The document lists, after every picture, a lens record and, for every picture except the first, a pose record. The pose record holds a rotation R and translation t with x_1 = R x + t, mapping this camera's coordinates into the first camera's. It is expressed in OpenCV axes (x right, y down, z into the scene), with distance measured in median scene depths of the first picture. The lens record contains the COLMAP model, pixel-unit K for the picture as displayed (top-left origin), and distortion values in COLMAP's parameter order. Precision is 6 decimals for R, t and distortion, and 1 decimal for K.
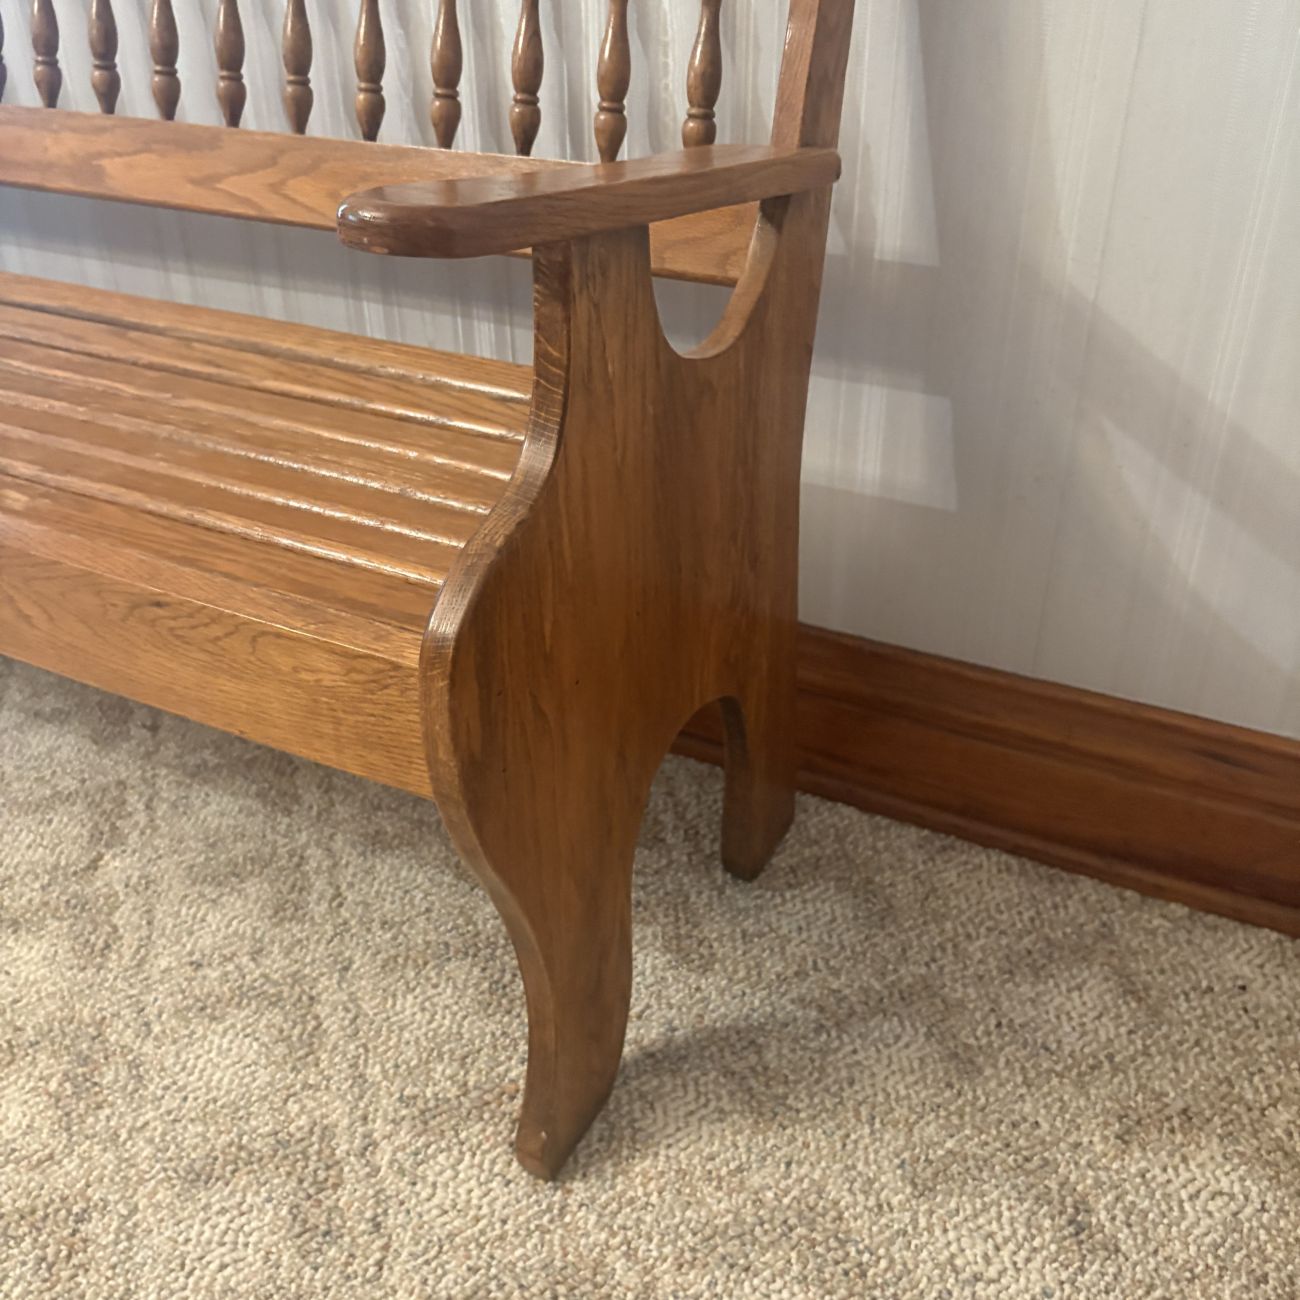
lens RADIAL K [[1326.4, 0, 658.3], [0, 1326.4, 652.6], [0, 0, 1]] dist [0.009120, 0.009694]
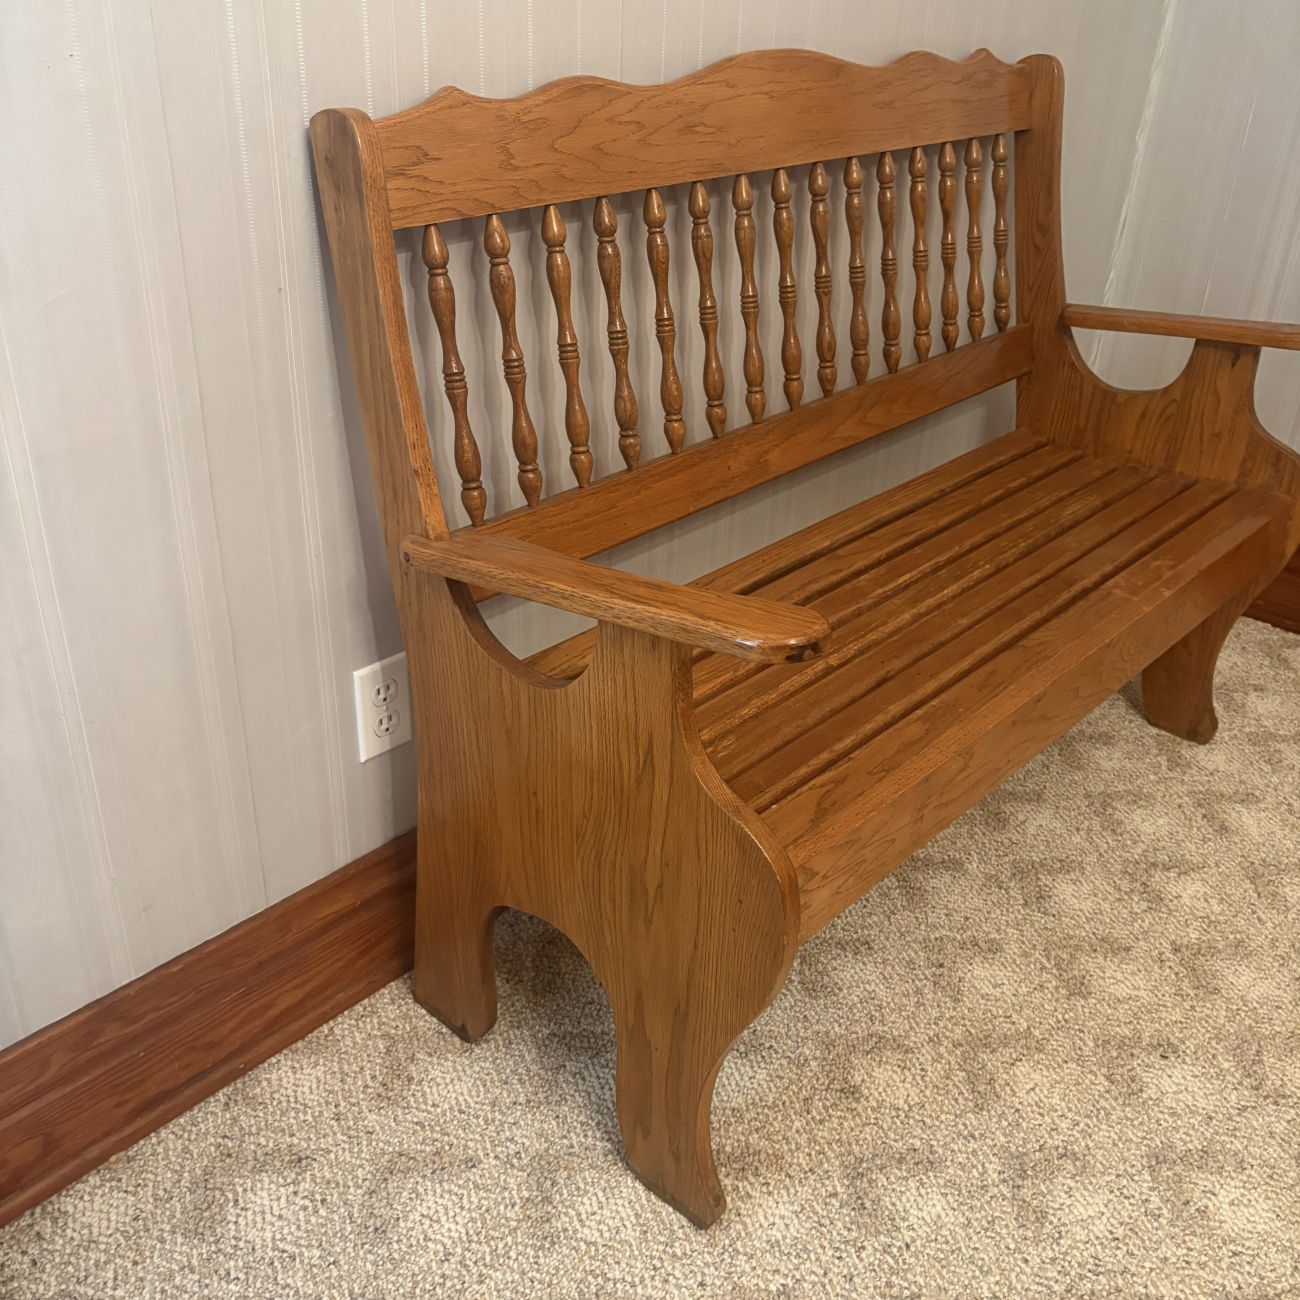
lens RADIAL K [[1326.4, 0, 658.3], [0, 1326.4, 652.6], [0, 0, 1]] dist [0.009120, 0.009694]
pose [[0.233241, -0.450002, 0.862031, -1.991711], [0.470356, 0.828088, 0.305018, -0.787891], [-0.851096, 0.334318, 0.404805, 0.744016]]
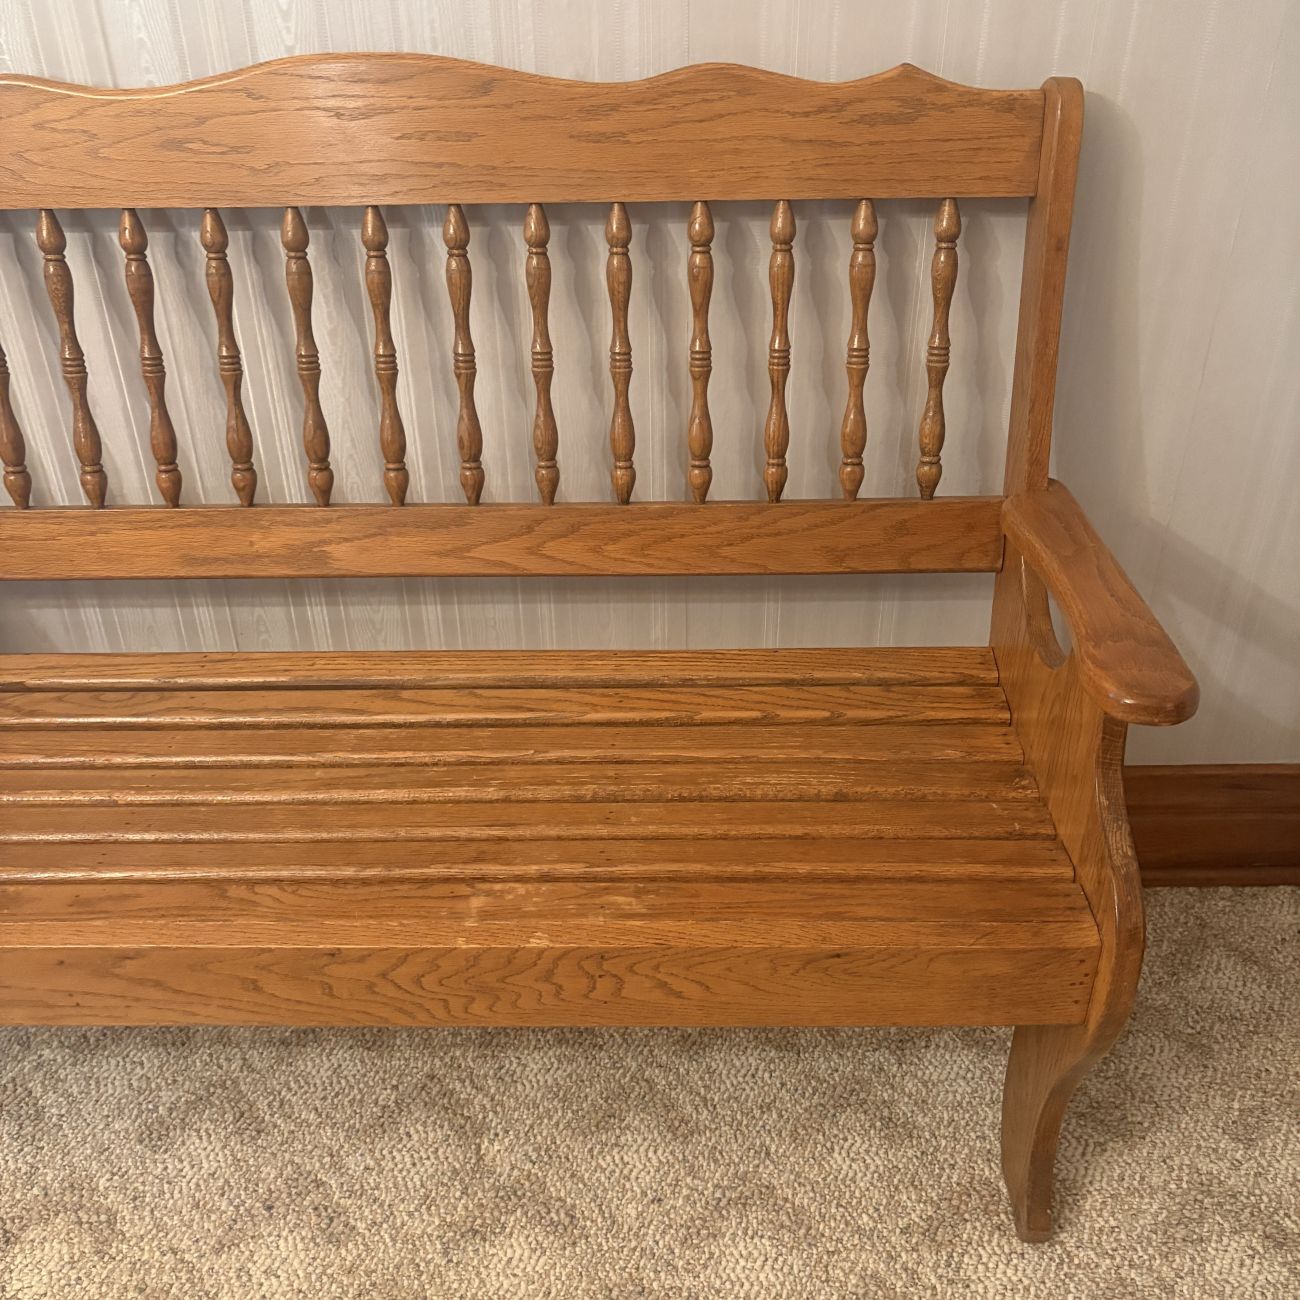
lens RADIAL K [[1319.4, 0, 651.2], [0, 1319.4, 651.8], [0, 0, 1]] dist [0.019437, 0.009860]
pose [[0.888785, -0.254574, 0.381120, -0.733698], [0.244694, 0.966689, 0.075078, -0.360675], [-0.387538, 0.026529, 0.921472, -0.121071]]
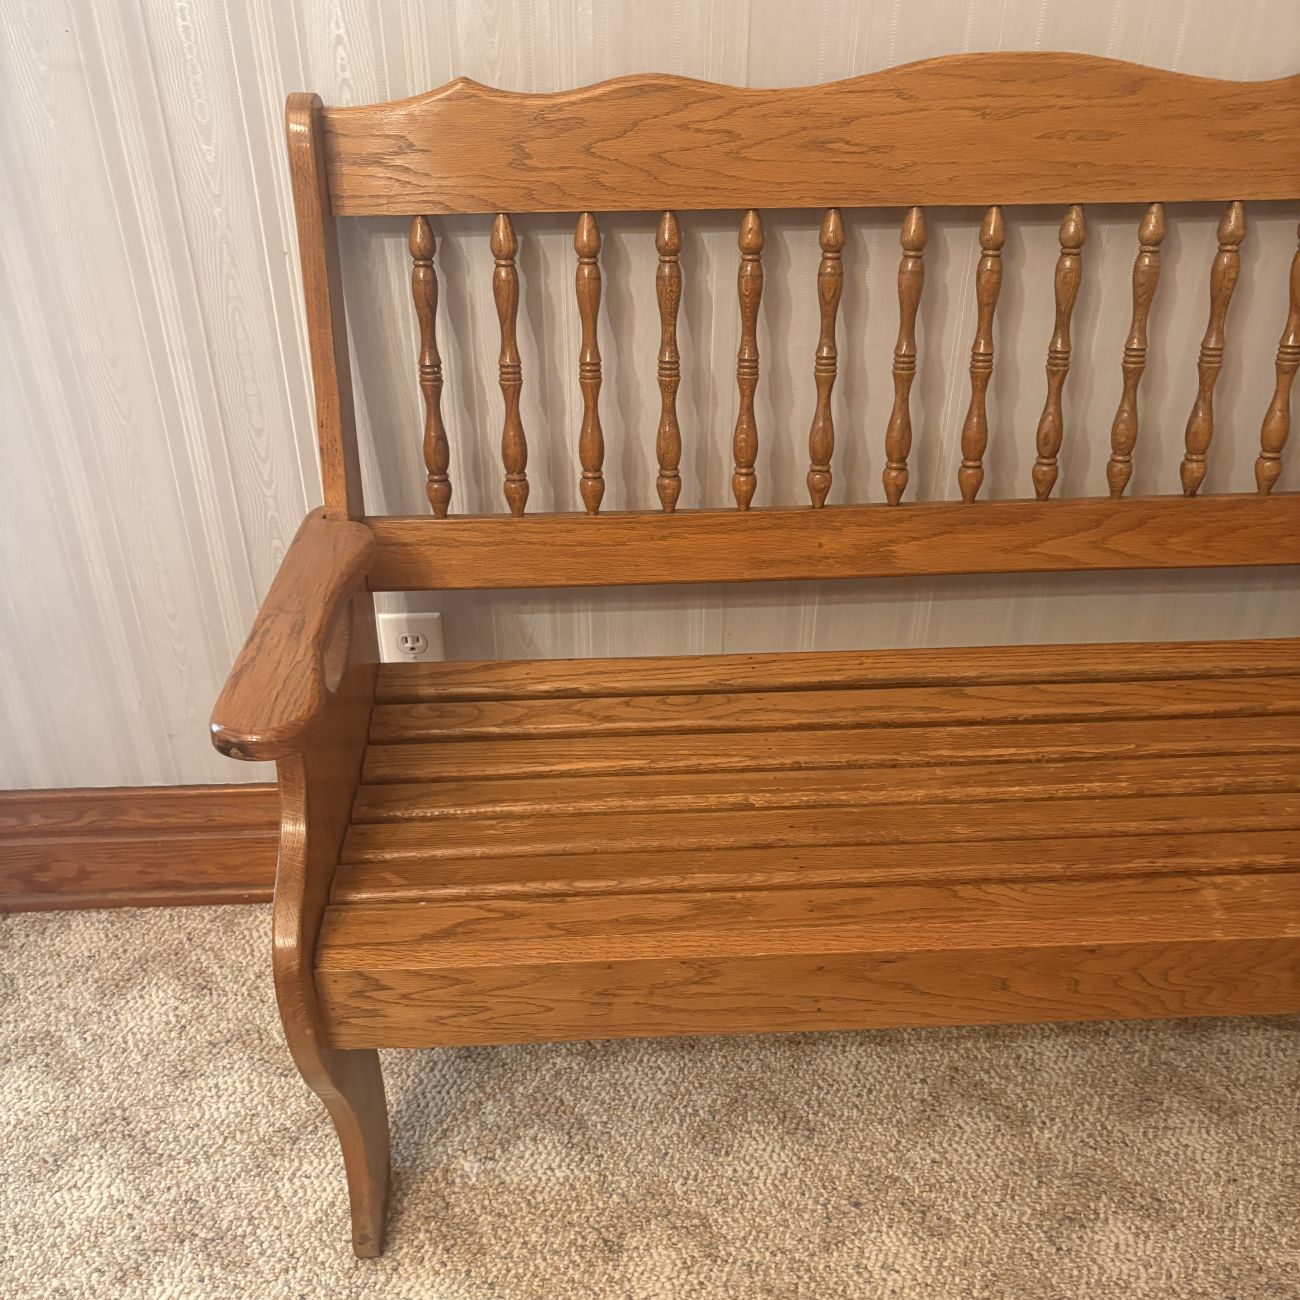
lens RADIAL K [[1322.6, 0, 656.9], [0, 1322.6, 651.2], [0, 0, 1]] dist [-0.030417, 0.099024]
pose [[0.853908, -0.278144, 0.439861, -1.293107], [0.260524, 0.960130, 0.101375, -0.533014], [-0.450521, 0.028030, 0.892326, 0.147640]]
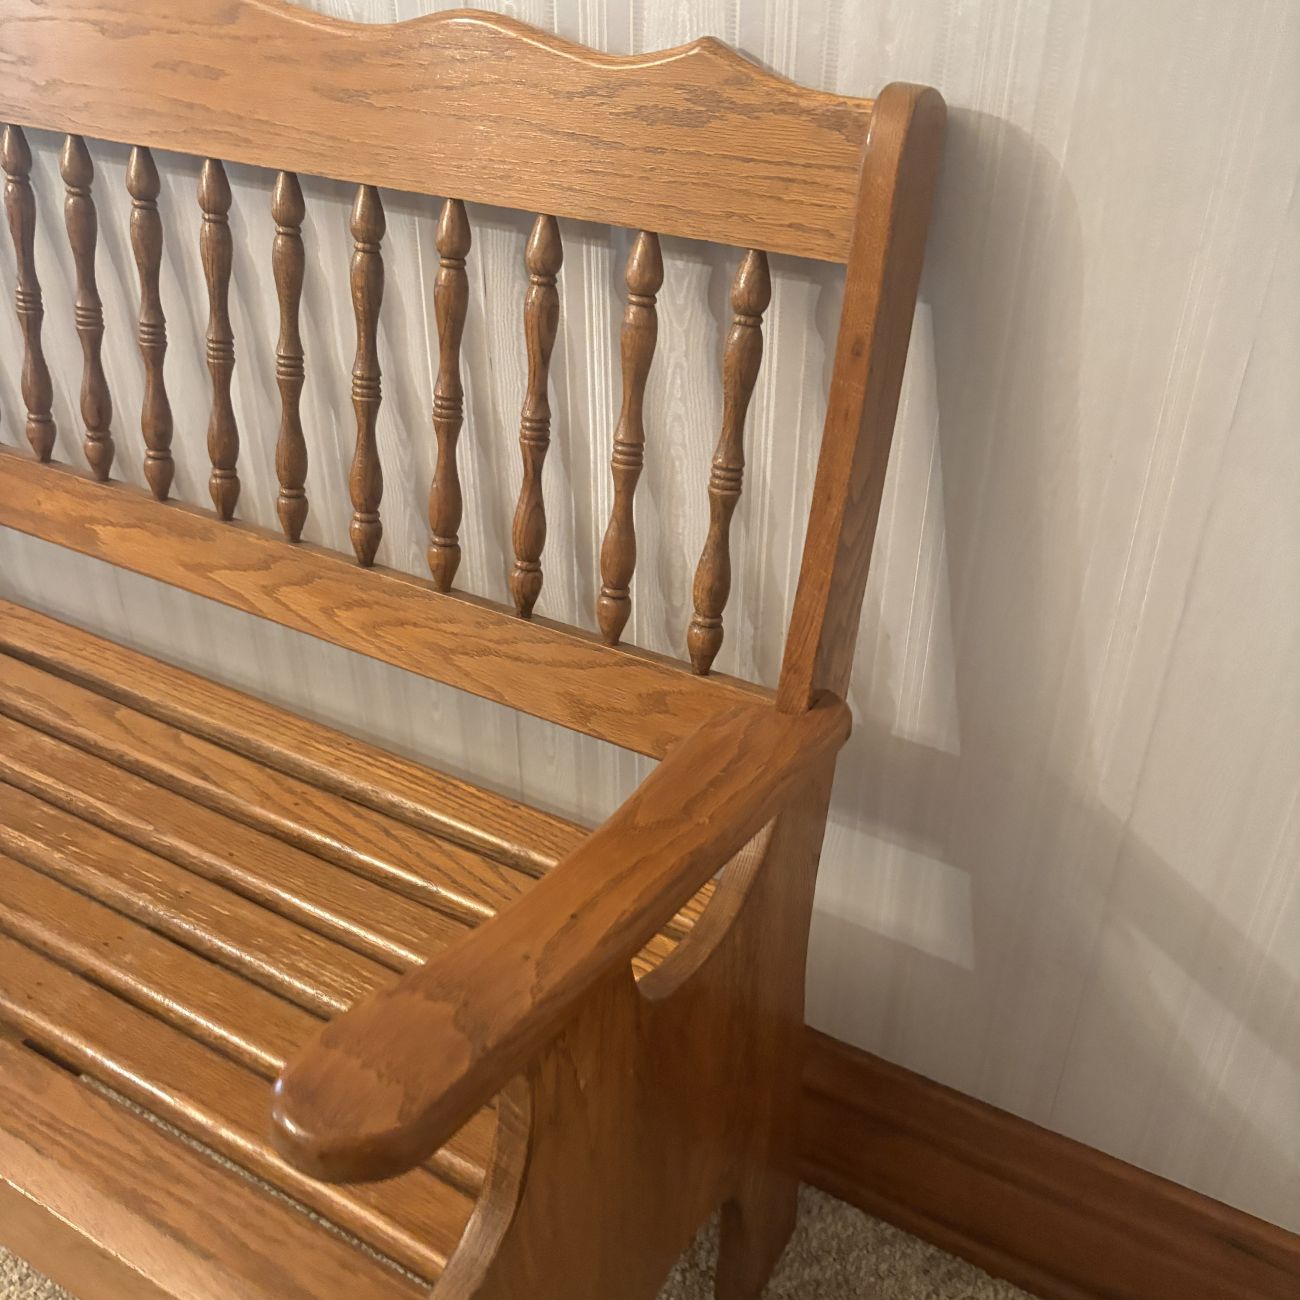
lens RADIAL K [[1326.4, 0, 658.3], [0, 1326.4, 652.6], [0, 0, 1]] dist [0.009120, 0.009694]
pose [[0.999035, 0.029879, -0.032186, 0.026422], [-0.028704, 0.998926, 0.036365, -0.387265], [0.033238, -0.035406, 0.998820, 0.061766]]
